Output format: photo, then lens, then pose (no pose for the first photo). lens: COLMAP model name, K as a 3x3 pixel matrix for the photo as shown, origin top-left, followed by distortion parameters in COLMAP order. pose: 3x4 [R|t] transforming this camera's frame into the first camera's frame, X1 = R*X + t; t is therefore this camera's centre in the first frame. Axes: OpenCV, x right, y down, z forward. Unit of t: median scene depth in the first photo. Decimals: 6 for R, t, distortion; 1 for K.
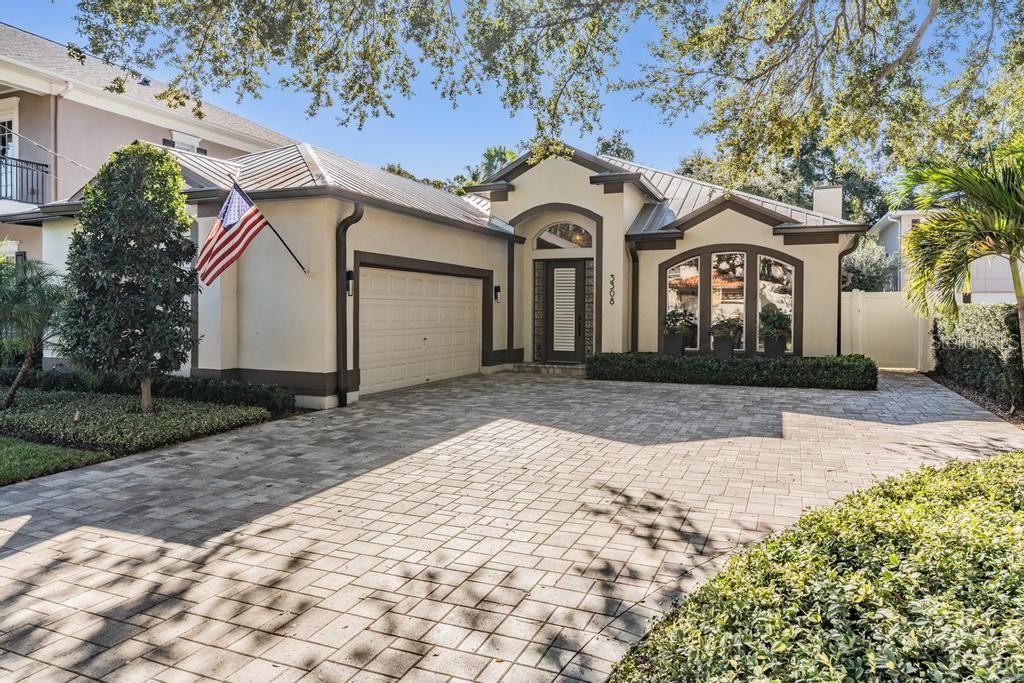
lens RADIAL K [[652.3, 0, 513.0], [0, 652.3, 319.0], [0, 0, 1]] dist [0.000309, 0.000024]
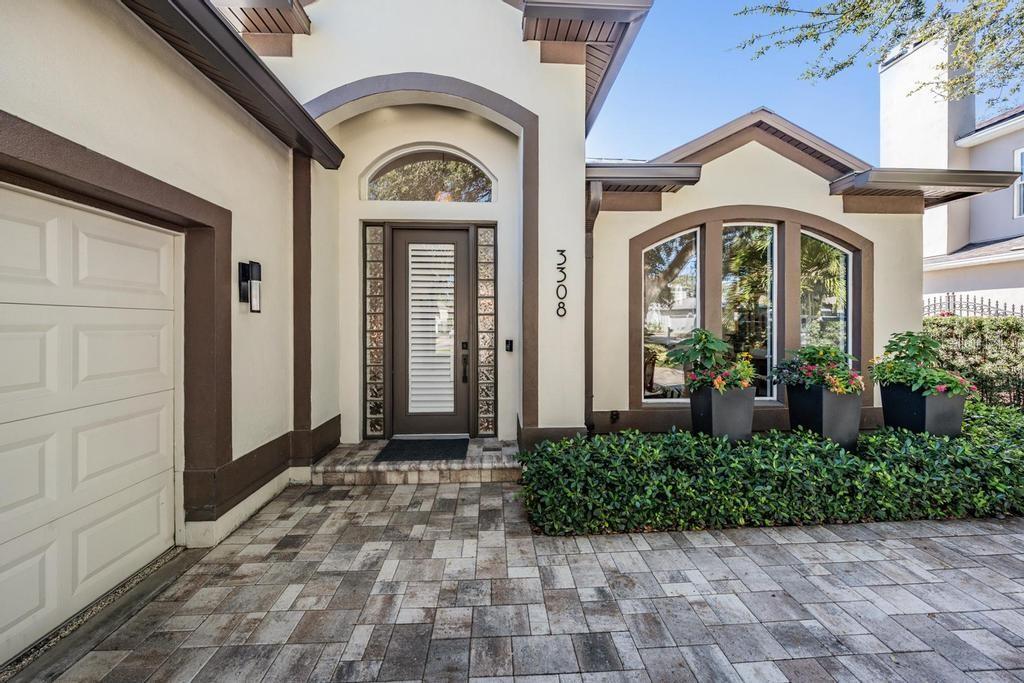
lens RADIAL K [[363.0, 0, 512.6], [0, 363.0, 323.8], [0, 0, 1]] dist [-0.000020, -0.000012]
pose [[0.898928, -0.007339, 0.438035, 0.015159], [0.010236, 0.999939, -0.004253, -0.016794], [-0.437977, 0.008307, 0.898948, 0.777822]]
